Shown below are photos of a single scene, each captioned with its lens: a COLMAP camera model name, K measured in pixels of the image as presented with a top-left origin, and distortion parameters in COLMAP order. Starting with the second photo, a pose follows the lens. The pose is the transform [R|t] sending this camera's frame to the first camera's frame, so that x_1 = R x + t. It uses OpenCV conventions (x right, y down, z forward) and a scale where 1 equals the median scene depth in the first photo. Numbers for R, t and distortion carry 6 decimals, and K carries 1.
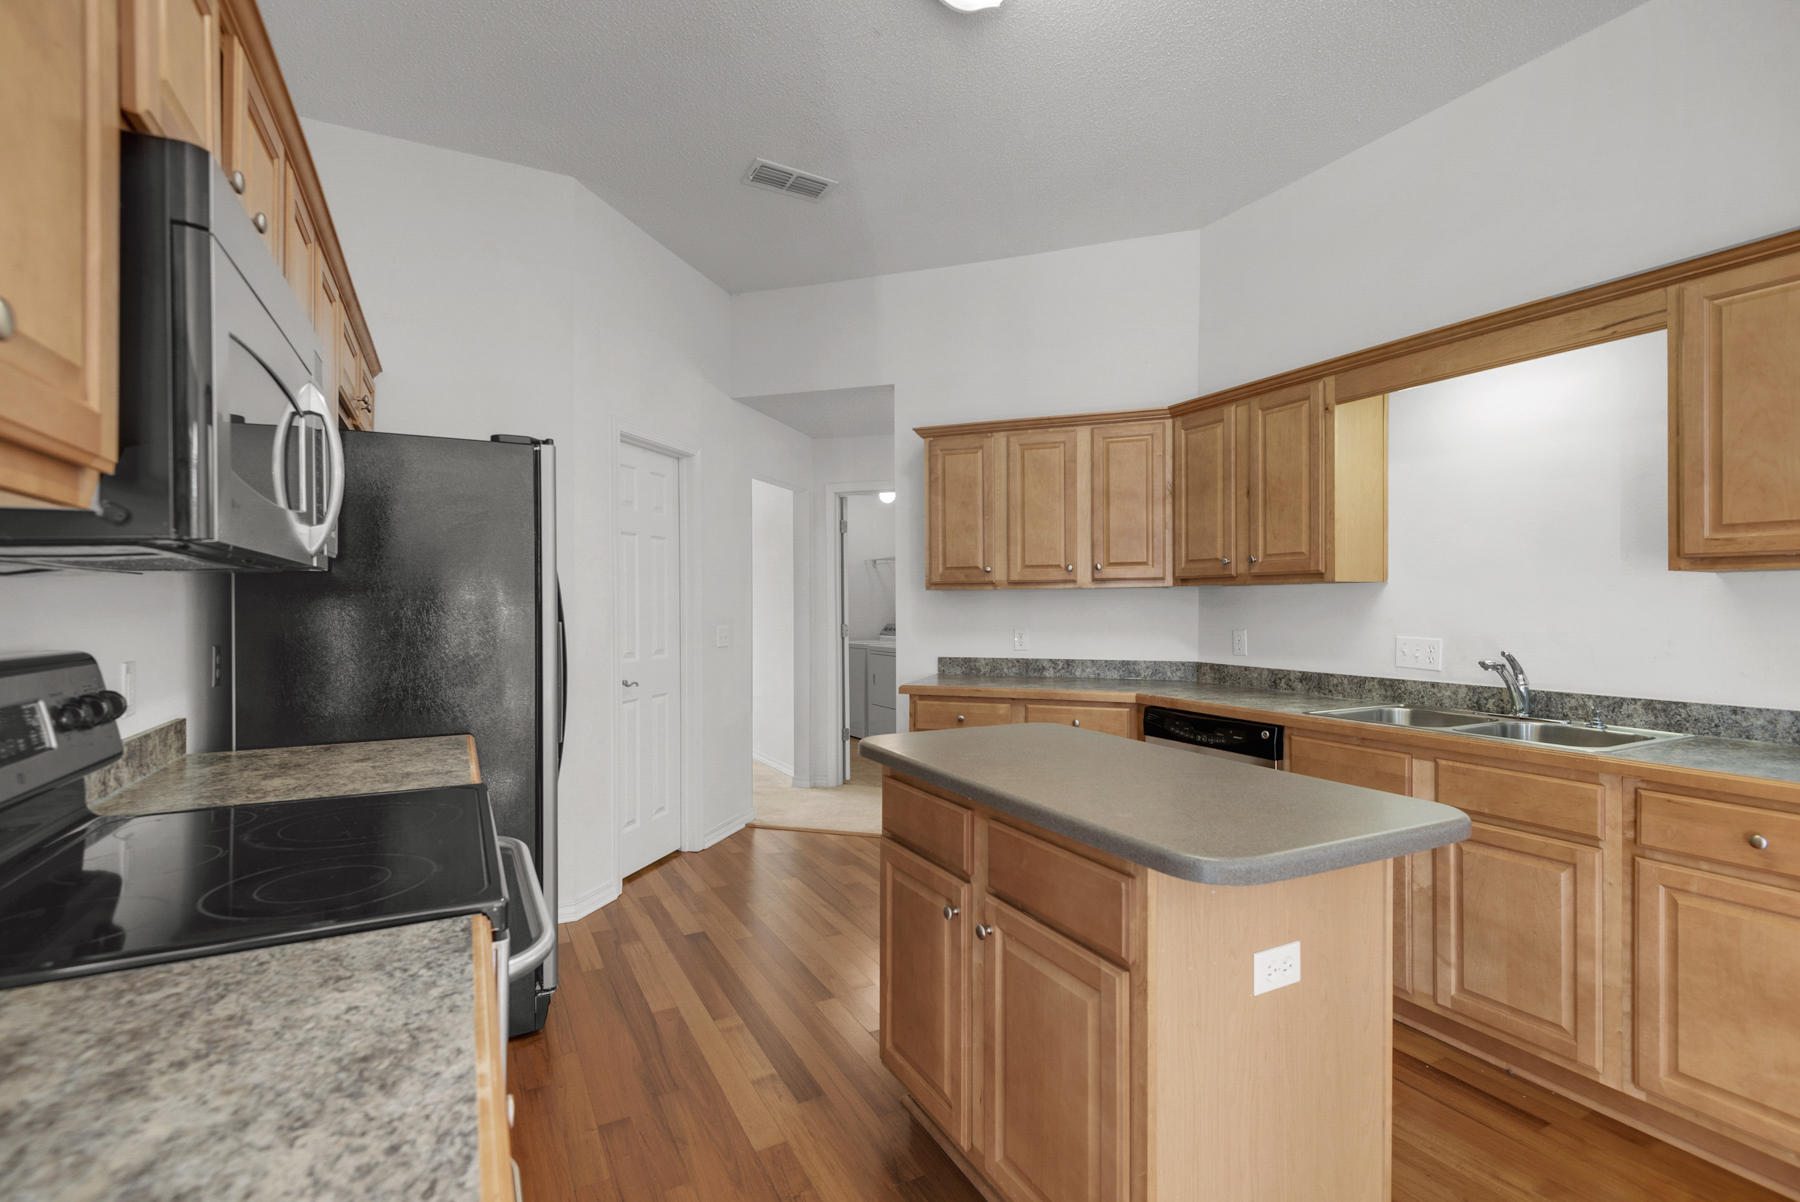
lens RADIAL K [[816.4, 0, 908.2], [0, 816.4, 607.4], [0, 0, 1]] dist [0.001037, -0.004575]
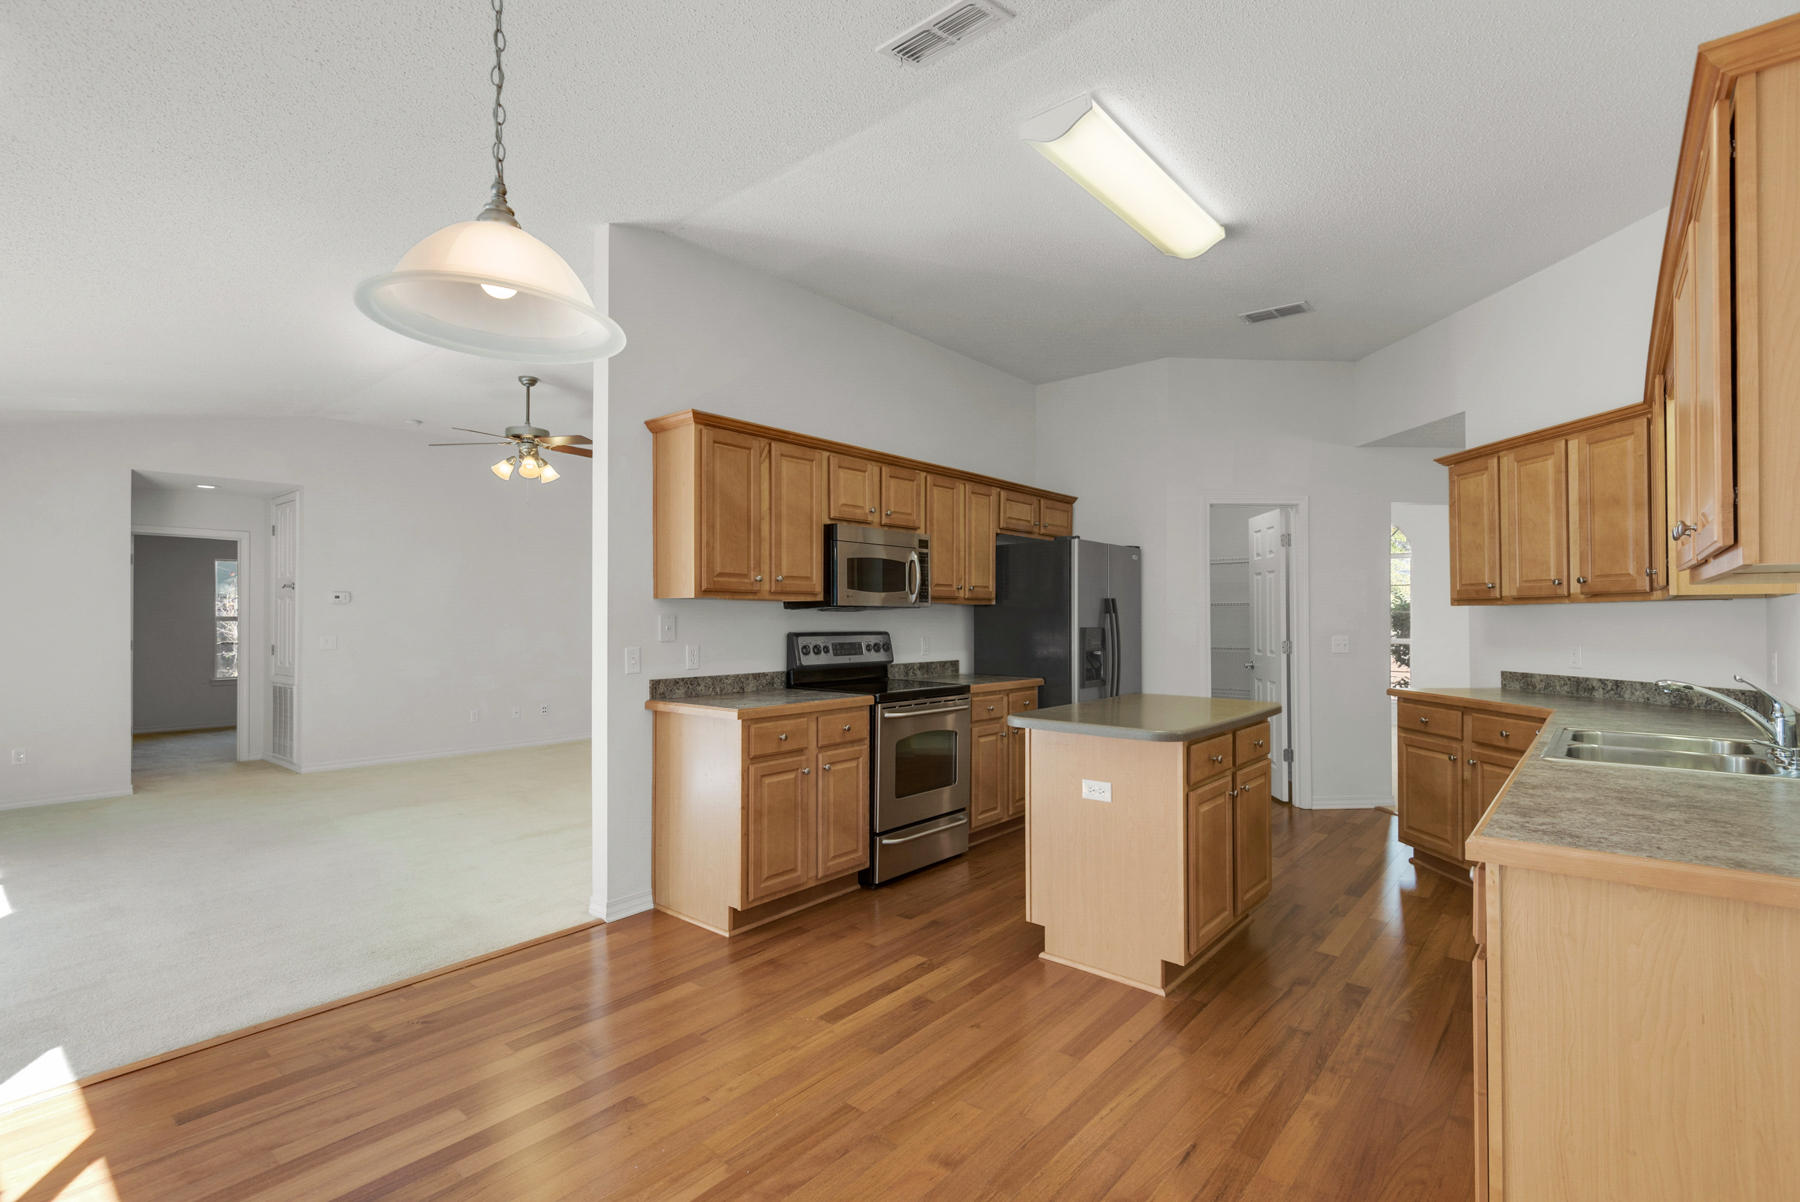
lens RADIAL K [[816.4, 0, 892.6], [0, 816.4, 615.5], [0, 0, 1]] dist [0.001037, -0.004575]
pose [[0.374102, -0.001698, -0.927386, 1.008676], [-0.006841, 0.999966, -0.004590, 0.001950], [0.927362, 0.008062, 0.374078, -0.127218]]
